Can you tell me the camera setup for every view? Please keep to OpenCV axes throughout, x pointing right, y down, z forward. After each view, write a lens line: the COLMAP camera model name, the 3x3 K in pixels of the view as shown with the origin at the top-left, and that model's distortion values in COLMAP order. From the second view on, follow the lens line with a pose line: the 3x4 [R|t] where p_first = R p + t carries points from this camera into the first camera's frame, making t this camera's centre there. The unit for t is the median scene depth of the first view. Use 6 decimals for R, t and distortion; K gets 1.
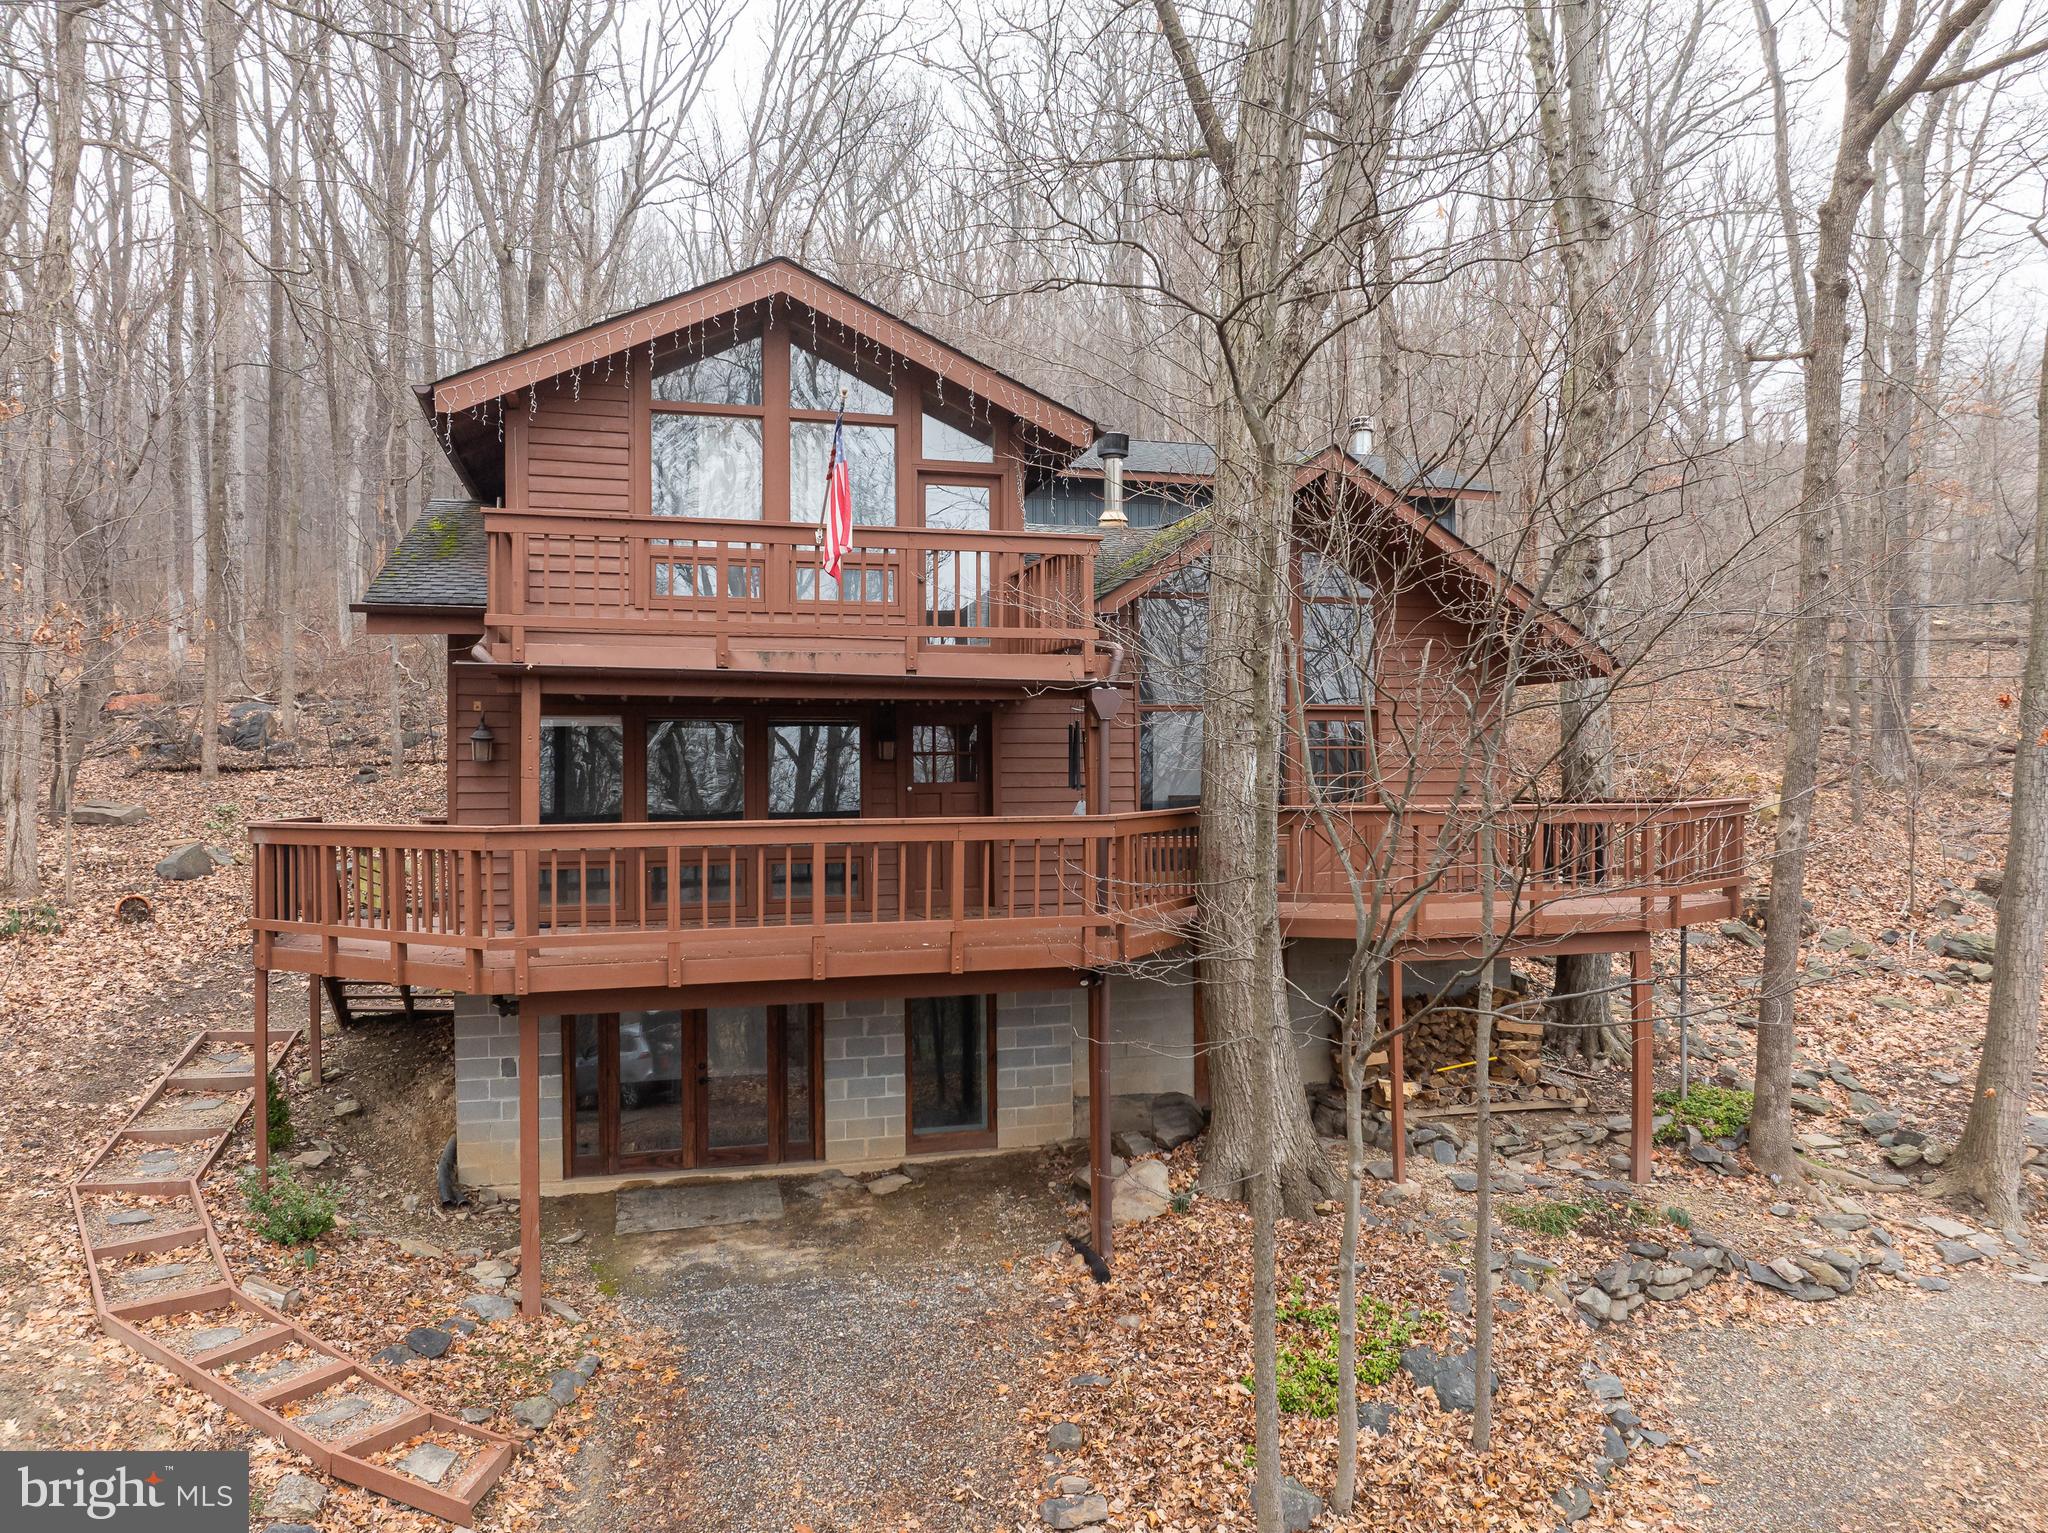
lens RADIAL K [[1446.1, 0, 1028.4], [0, 1446.1, 764.9], [0, 0, 1]] dist [-0.044471, 0.001094]
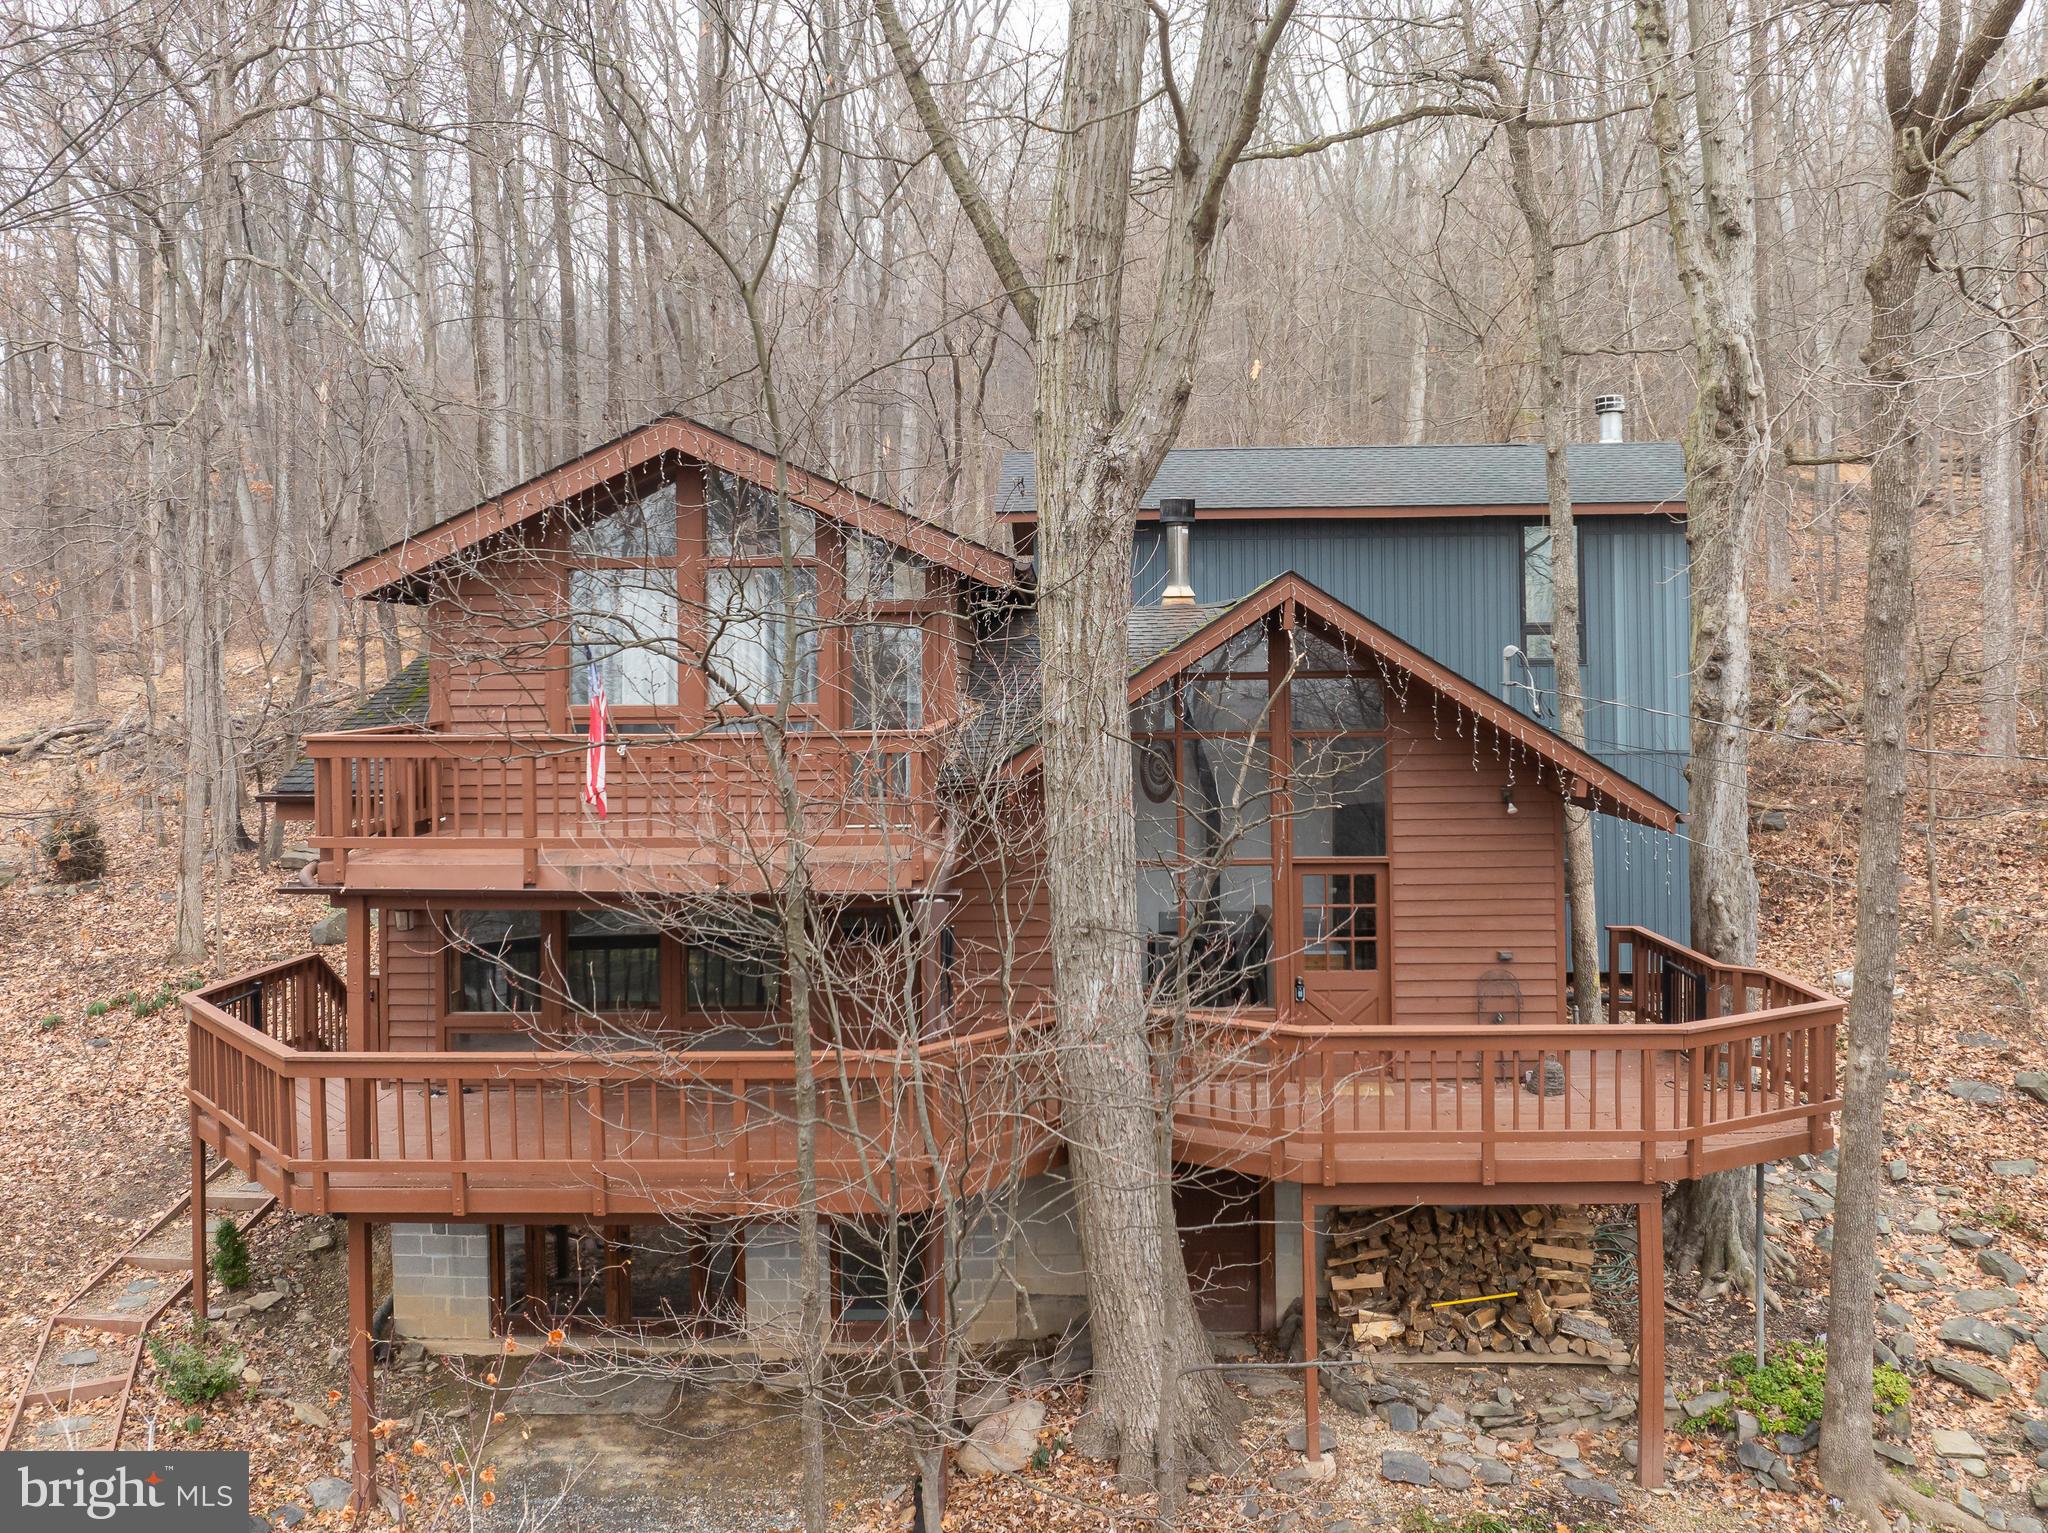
lens RADIAL K [[1638.5, 0, 1040.8], [0, 1638.5, 656.7], [0, 0, 1]] dist [-0.060123, 0.026539]
pose [[0.953683, -0.008883, -0.300681, 0.408449], [0.009547, 0.999954, 0.000740, -0.196512], [0.300661, -0.003576, 0.953724, 0.032484]]
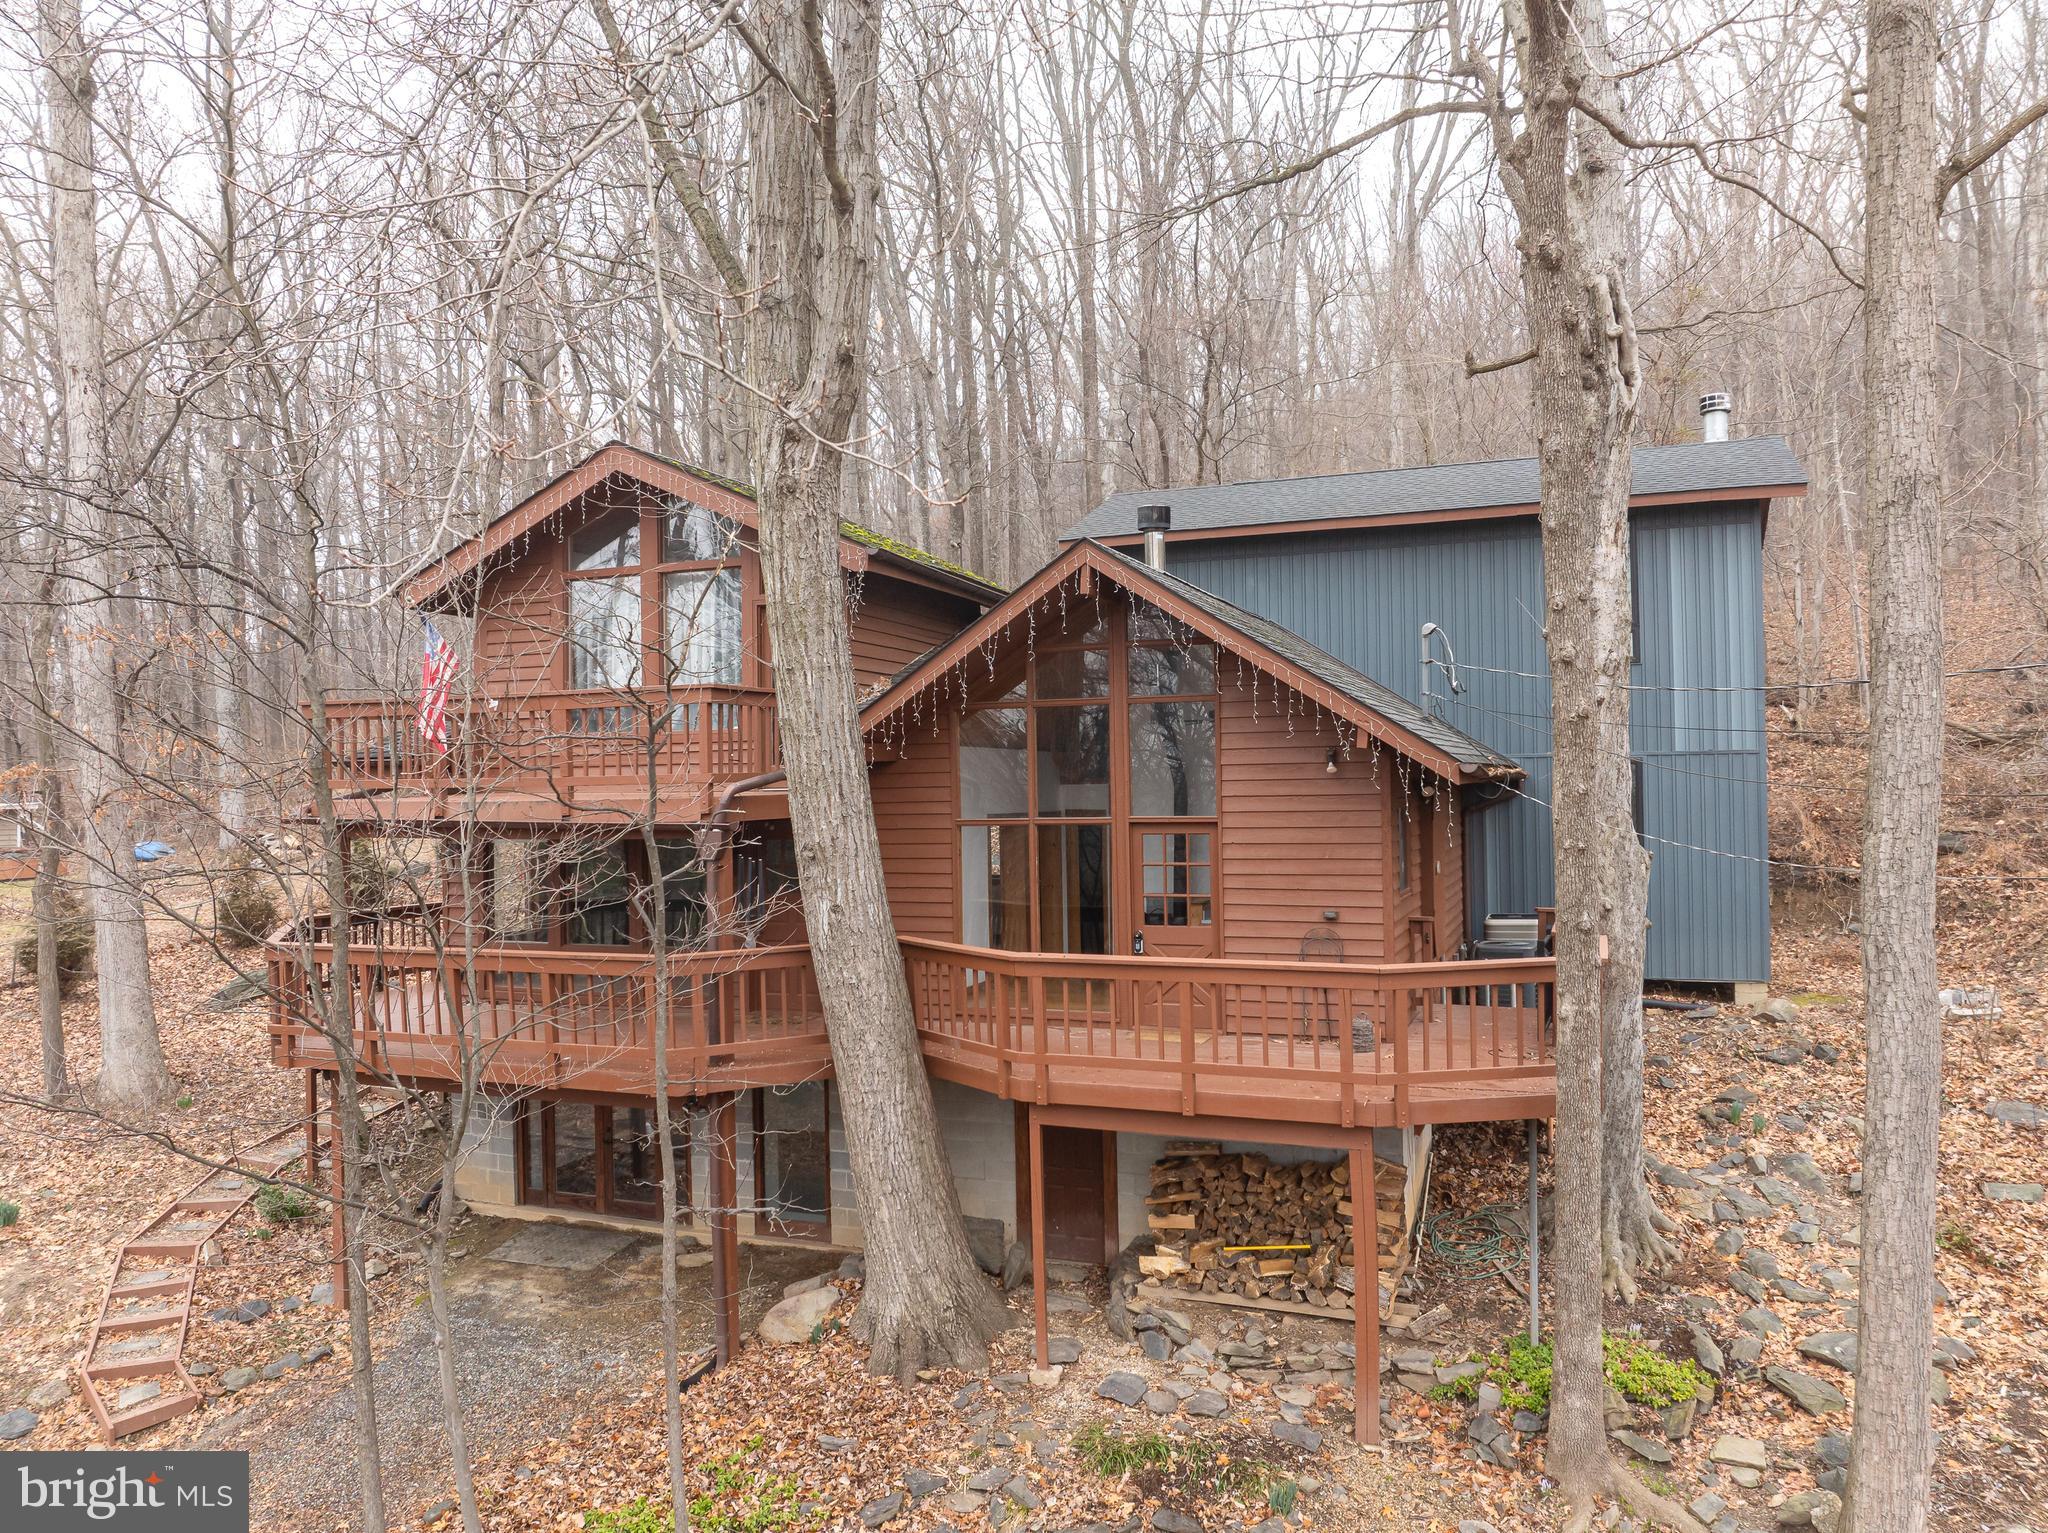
lens RADIAL K [[1446.1, 0, 1037.7], [0, 1446.1, 760.8], [0, 0, 1]] dist [-0.044471, 0.001094]
pose [[0.801250, -0.014438, -0.598155, 0.823303], [0.018630, 0.999826, 0.000821, -0.094655], [0.598039, -0.011802, 0.801380, 0.285889]]
